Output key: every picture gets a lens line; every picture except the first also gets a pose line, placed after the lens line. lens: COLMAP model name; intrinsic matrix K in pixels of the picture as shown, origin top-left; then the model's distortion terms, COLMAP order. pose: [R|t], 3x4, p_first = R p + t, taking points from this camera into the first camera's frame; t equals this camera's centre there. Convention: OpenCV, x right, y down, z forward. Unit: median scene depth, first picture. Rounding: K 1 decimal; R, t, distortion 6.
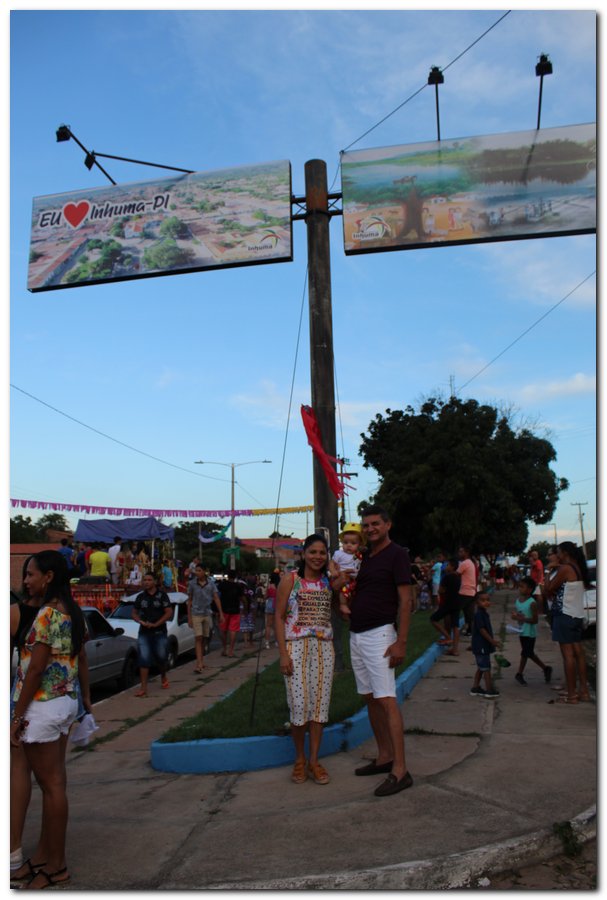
lens RADIAL K [[725.3, 0, 303.5], [0, 725.3, 450.0], [0, 0, 1]] dist [-0.169244, 0.176046]
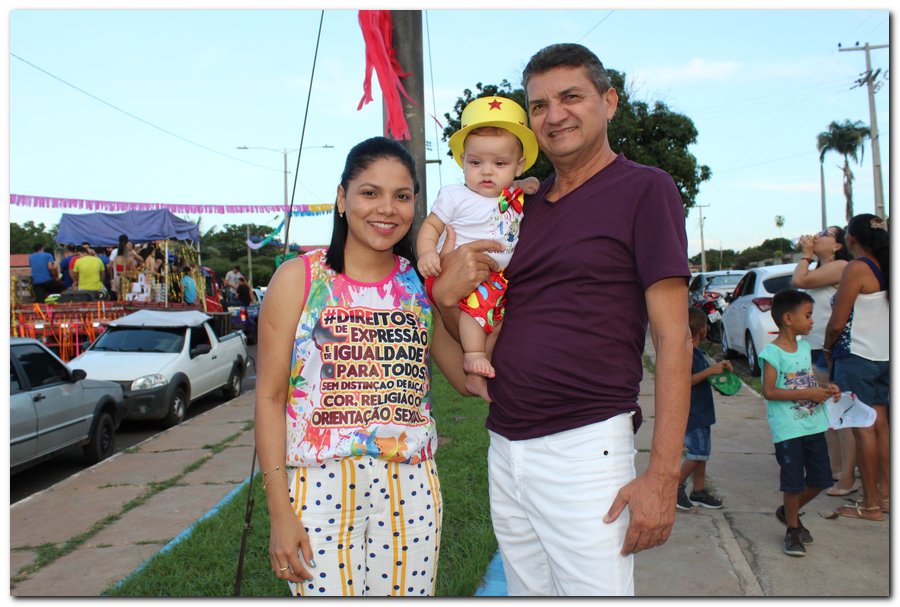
lens RADIAL K [[549.3, 0, 450.0], [0, 549.3, 303.5], [0, 0, 1]] dist [-0.076982, 0.000194]
pose [[0.992544, -0.008501, 0.121587, 0.018032], [-0.014839, 0.981716, 0.189773, 0.143032], [-0.120977, -0.190163, 0.974270, 0.745814]]
